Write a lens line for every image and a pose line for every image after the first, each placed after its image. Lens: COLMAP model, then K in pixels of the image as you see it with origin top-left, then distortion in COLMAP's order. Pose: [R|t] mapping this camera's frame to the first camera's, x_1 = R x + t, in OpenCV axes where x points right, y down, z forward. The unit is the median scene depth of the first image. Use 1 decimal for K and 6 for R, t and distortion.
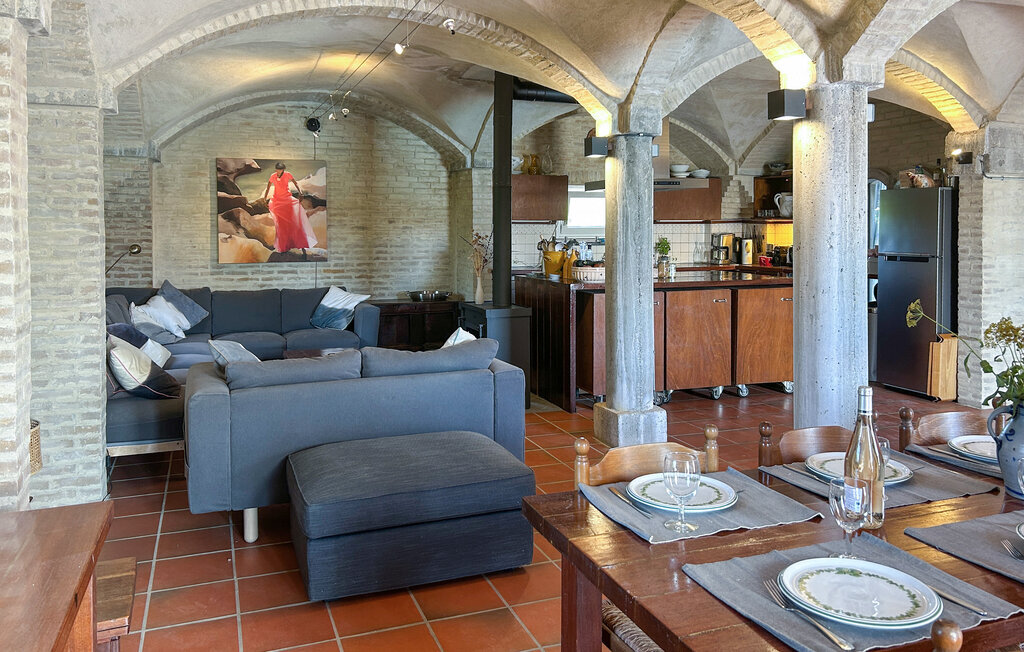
lens RADIAL K [[784.7, 0, 512.0], [0, 784.7, 326.0], [0, 0, 1]] dist [0.057631, -0.004012]
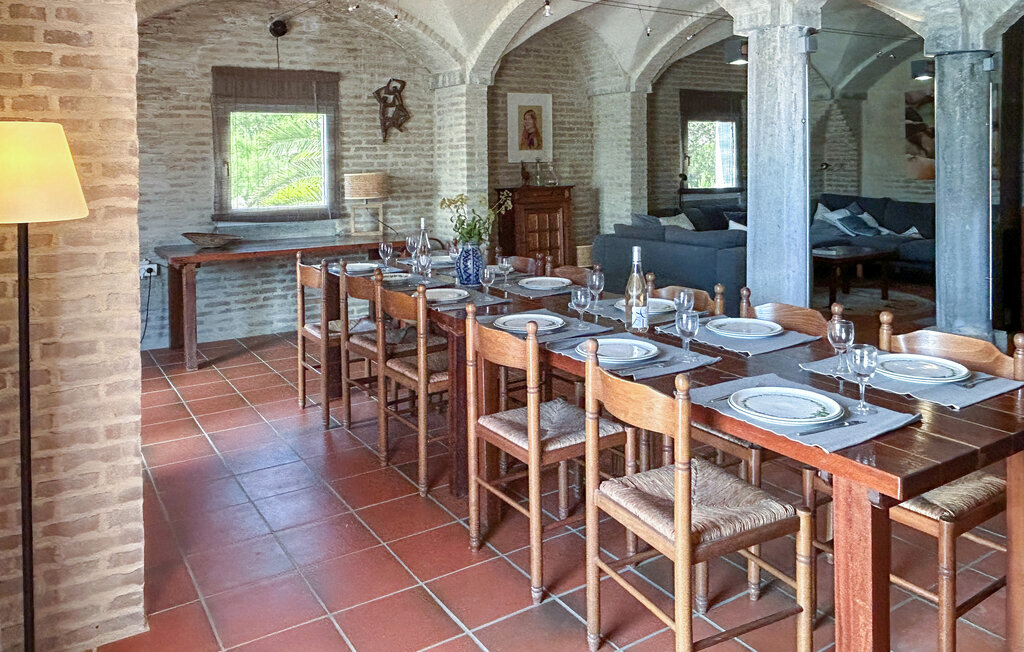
lens RADIAL K [[755.1, 0, 512.0], [0, 755.1, 326.0], [0, 0, 1]] dist [-0.041882, 0.000207]
pose [[0.200509, 0.213454, -0.956156, 0.678160], [-0.107913, 0.974849, 0.194998, -0.017181], [0.973730, 0.064083, 0.218501, 0.177576]]
